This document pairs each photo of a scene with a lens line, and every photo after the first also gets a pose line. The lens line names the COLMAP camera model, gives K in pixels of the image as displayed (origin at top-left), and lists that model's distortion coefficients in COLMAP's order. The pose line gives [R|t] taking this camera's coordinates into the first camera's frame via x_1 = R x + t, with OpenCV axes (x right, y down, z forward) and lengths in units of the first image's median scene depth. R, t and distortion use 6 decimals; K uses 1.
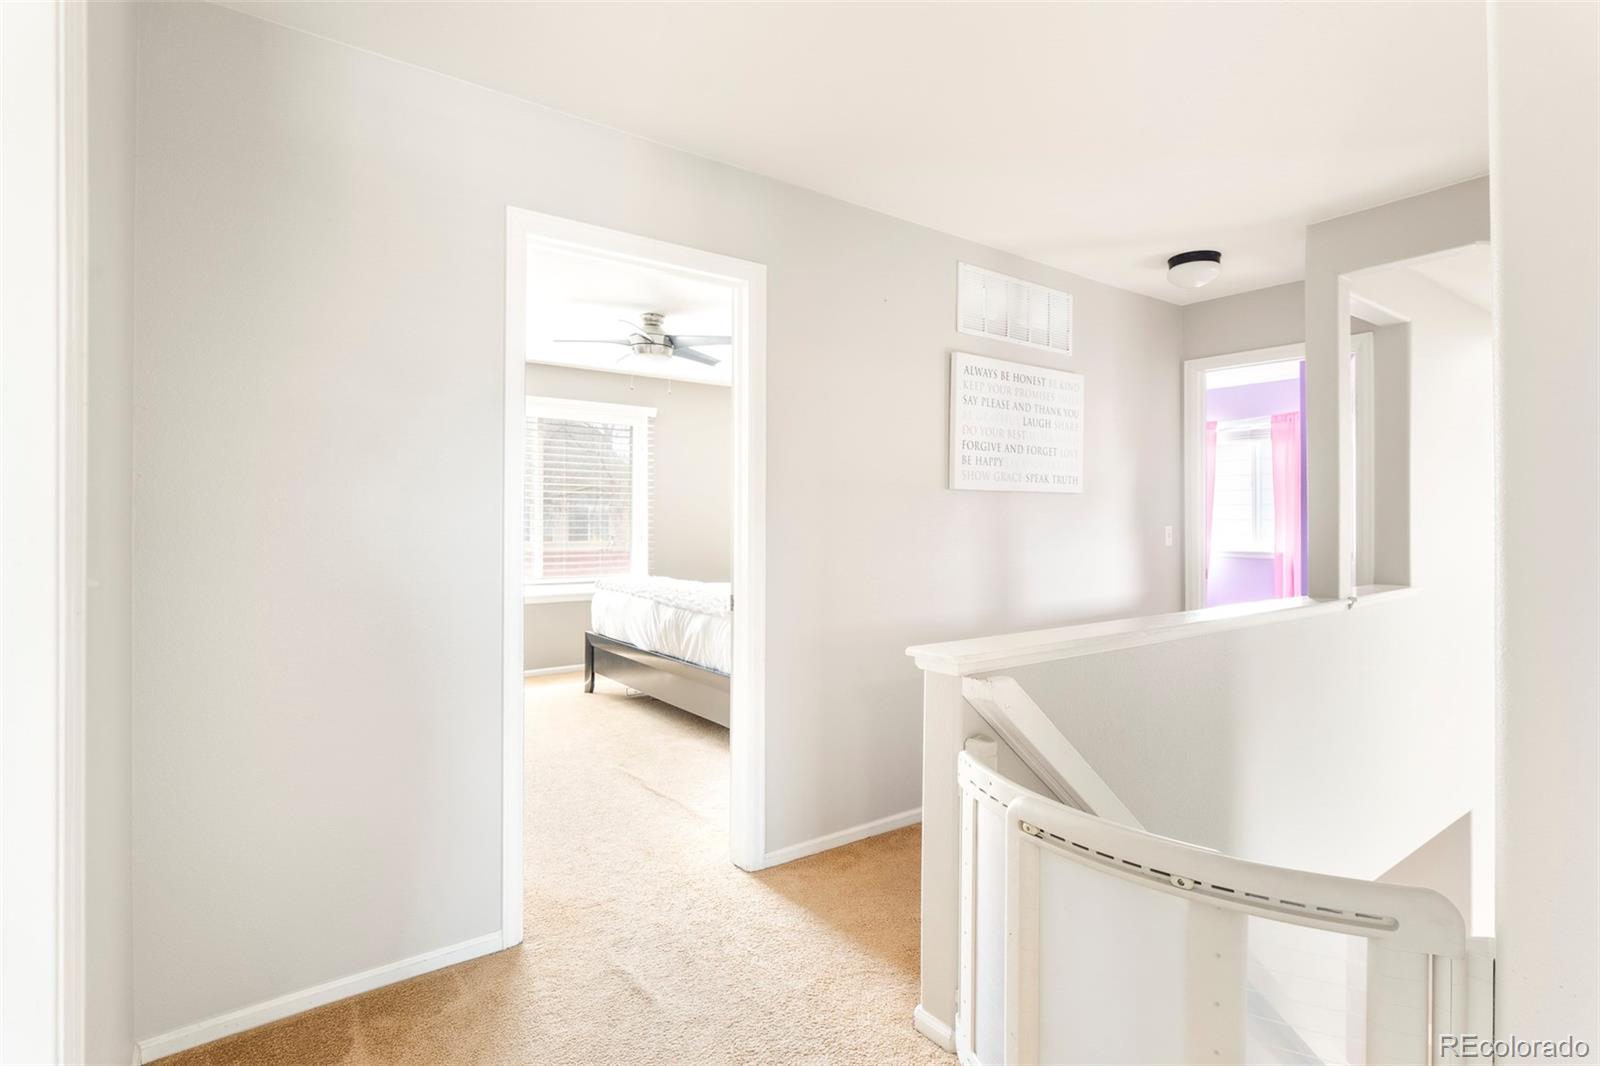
lens RADIAL K [[810.9, 0, 795.4], [0, 810.9, 529.0], [0, 0, 1]] dist [-0.004925, -0.001154]
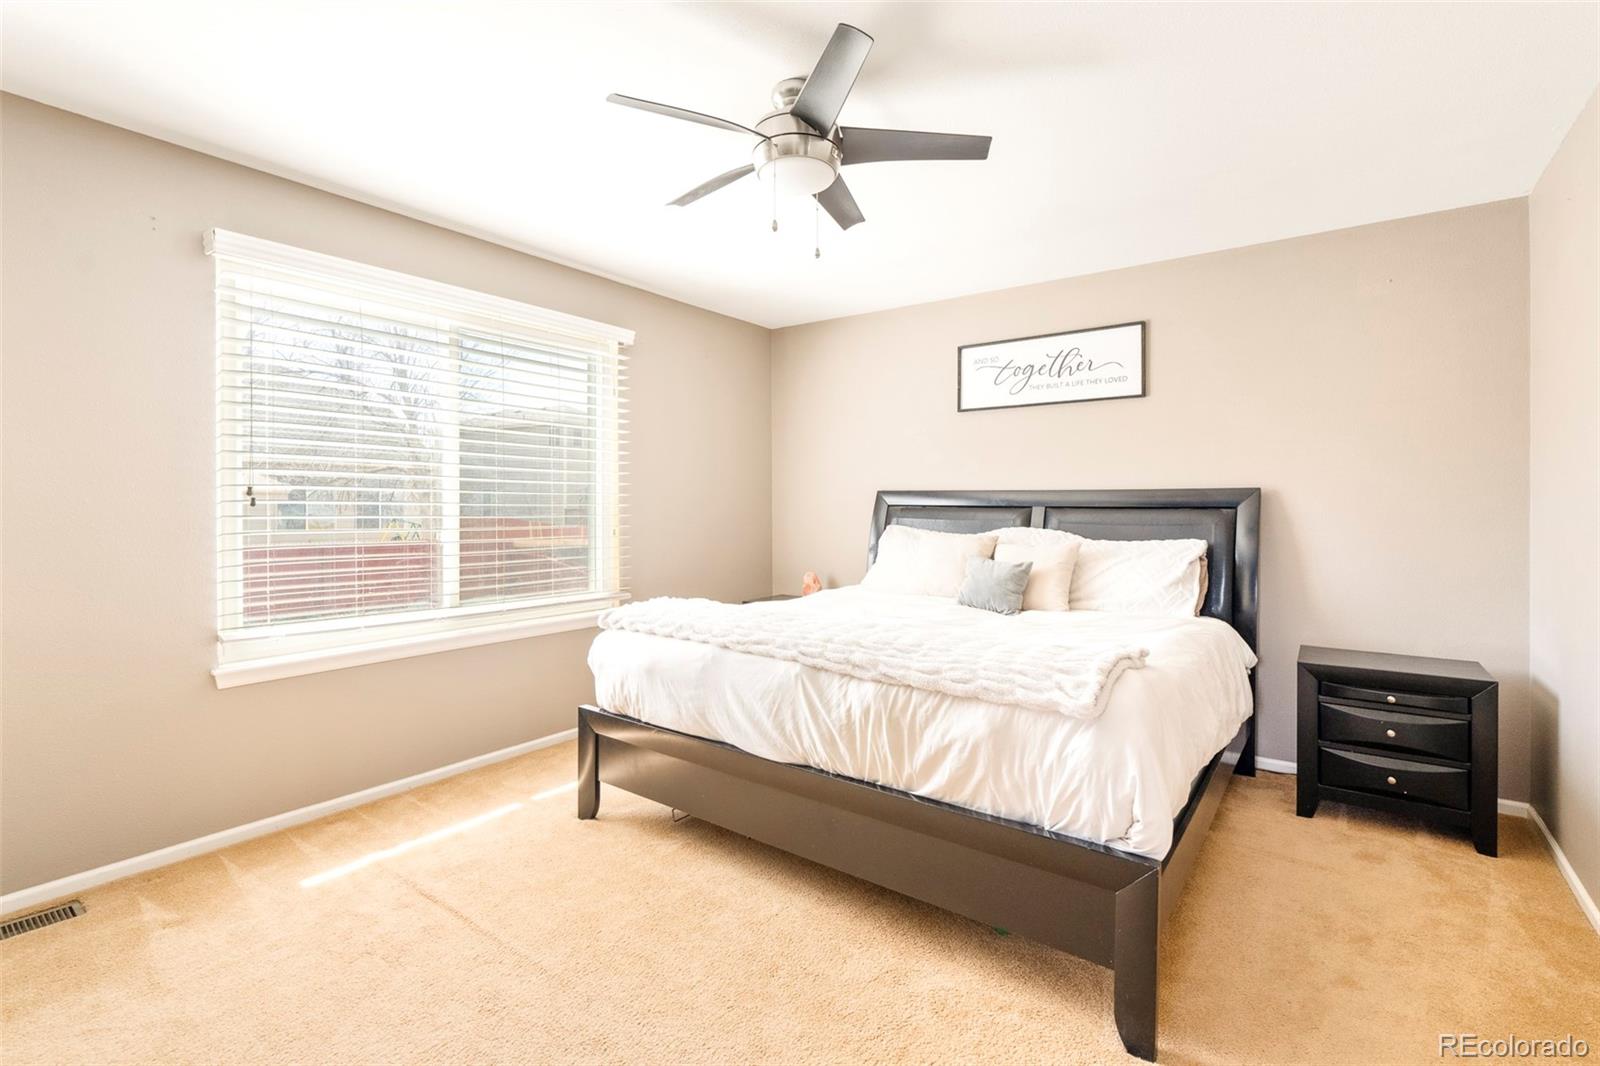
lens RADIAL K [[718.8, 0, 810.3], [0, 718.8, 527.3], [0, 0, 1]] dist [-0.009292, 0.002657]
pose [[0.949371, 0.000628, 0.314155, -0.310719], [-0.005689, 0.999868, 0.015192, -0.002163], [-0.314104, -0.016210, 0.949250, 0.586116]]
